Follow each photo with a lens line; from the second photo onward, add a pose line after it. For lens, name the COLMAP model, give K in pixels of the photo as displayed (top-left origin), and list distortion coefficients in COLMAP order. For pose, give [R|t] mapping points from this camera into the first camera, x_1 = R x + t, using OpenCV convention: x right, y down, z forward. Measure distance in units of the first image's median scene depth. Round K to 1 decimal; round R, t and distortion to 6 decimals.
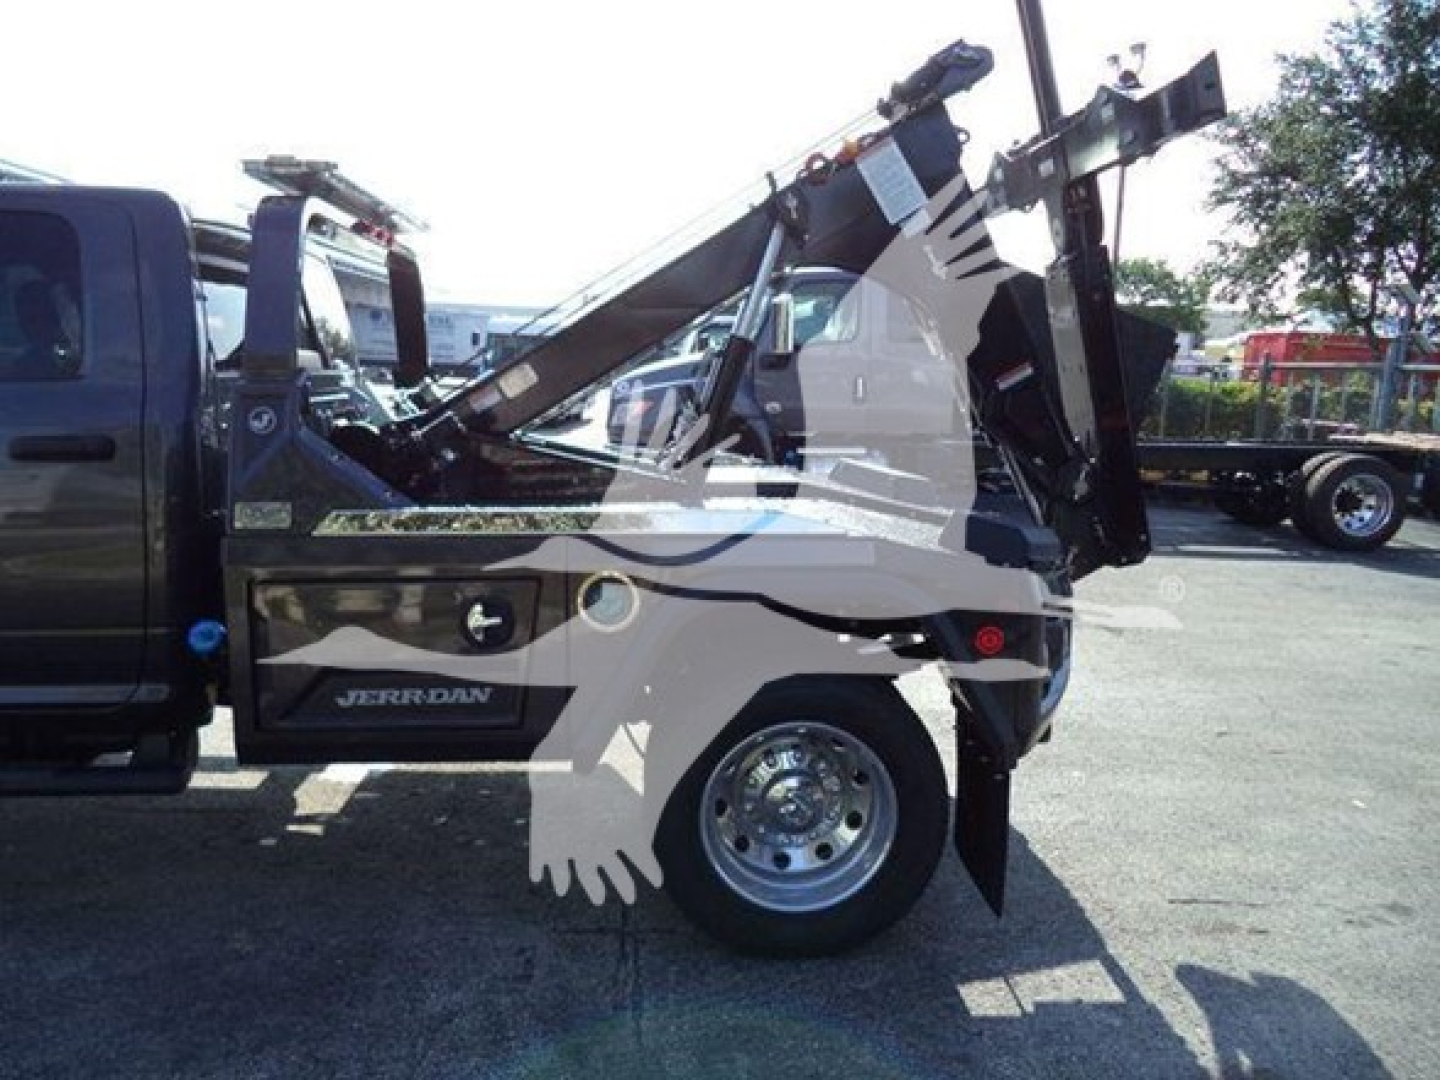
lens RADIAL K [[1112.0, 0, 721.1], [0, 1112.0, 540.6], [0, 0, 1]] dist [-0.034627, -0.004089]
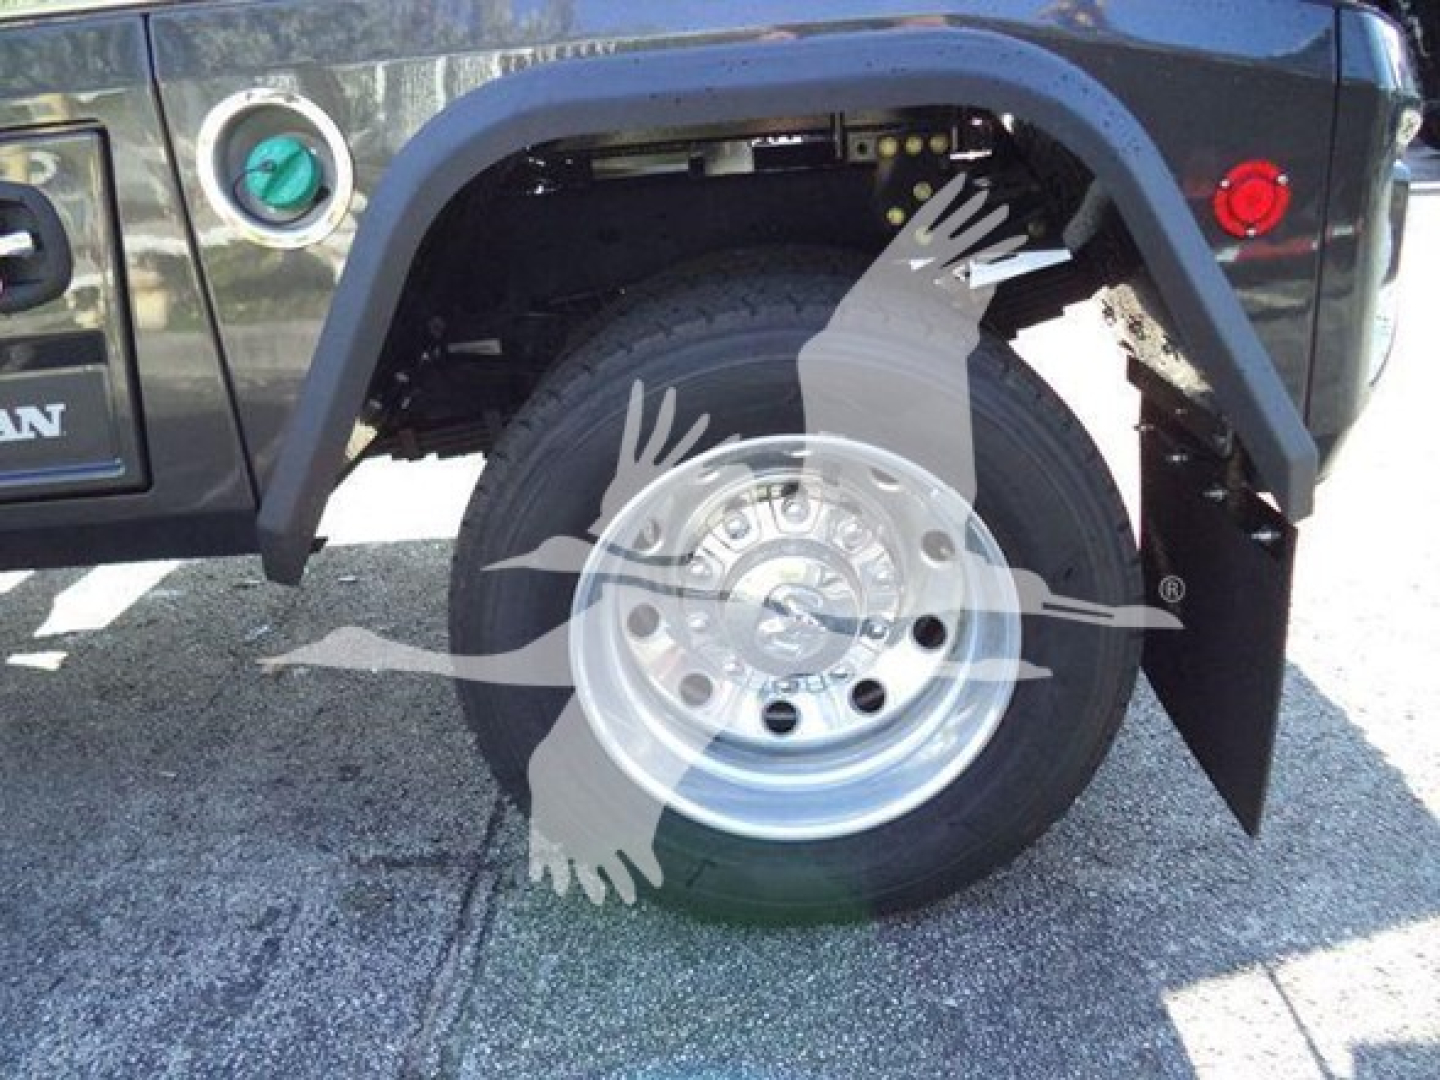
lens RADIAL K [[1112.0, 0, 719.5], [0, 1112.0, 539.0], [0, 0, 1]] dist [-0.034627, -0.004089]
pose [[0.993221, -0.053908, -0.102982, 0.084862], [0.077498, 0.967420, 0.241024, 0.095165], [0.086634, -0.247371, 0.965040, 0.561711]]
